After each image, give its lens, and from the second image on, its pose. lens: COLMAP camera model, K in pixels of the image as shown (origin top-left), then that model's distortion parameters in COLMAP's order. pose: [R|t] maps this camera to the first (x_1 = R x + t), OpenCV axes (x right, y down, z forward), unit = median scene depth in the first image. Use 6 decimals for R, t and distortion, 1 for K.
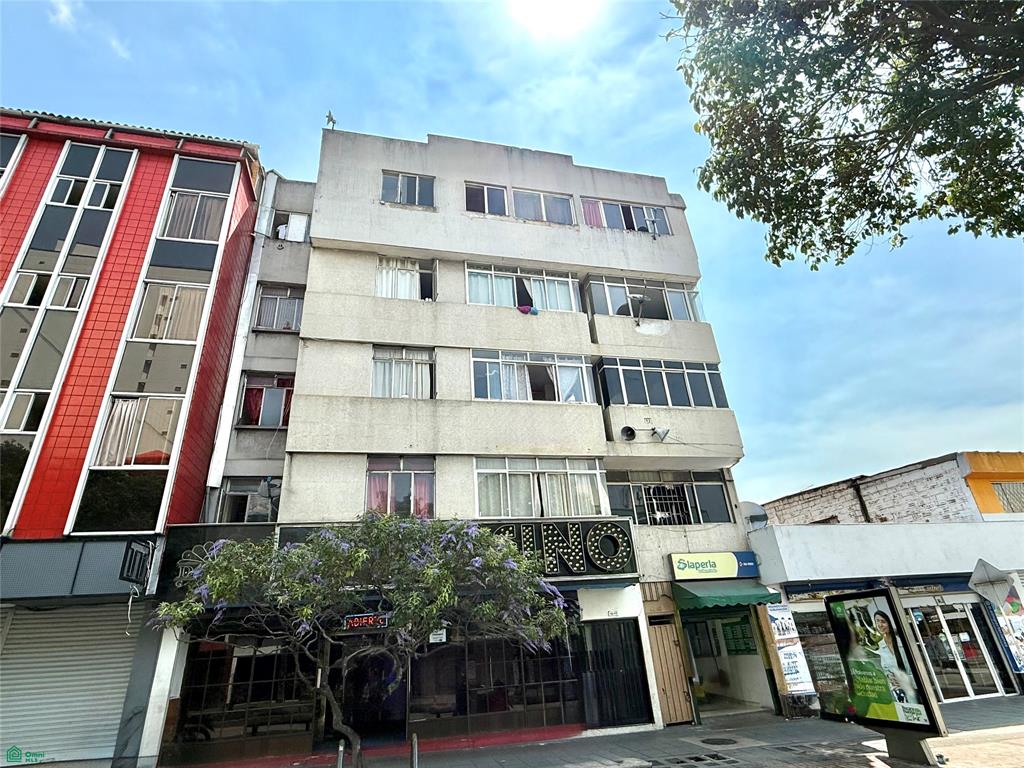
lens RADIAL K [[537.3, 0, 512.0], [0, 537.3, 384.0], [0, 0, 1]] dist [0.002112, -0.000939]
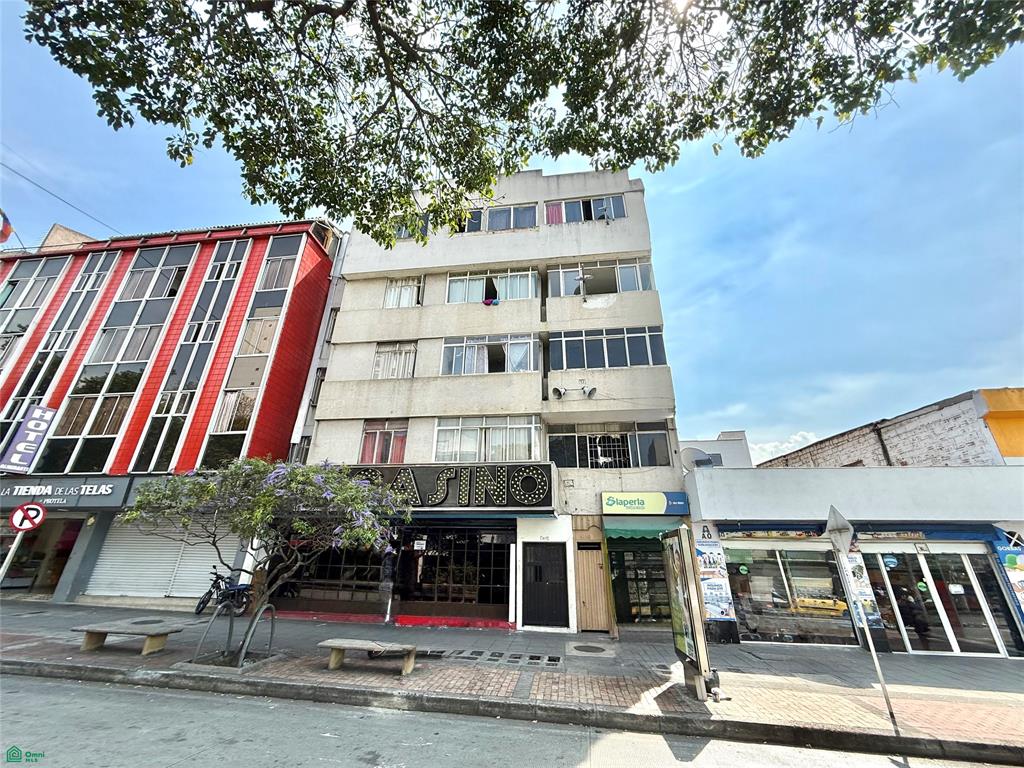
lens RADIAL K [[408.1, 0, 506.2], [0, 408.1, 381.2], [0, 0, 1]] dist [-0.000595, -0.000008]
pose [[0.929838, -0.071968, -0.360862, 0.407438], [0.089545, 0.995462, 0.032203, 0.022245], [0.356906, -0.062257, 0.932063, 0.092696]]
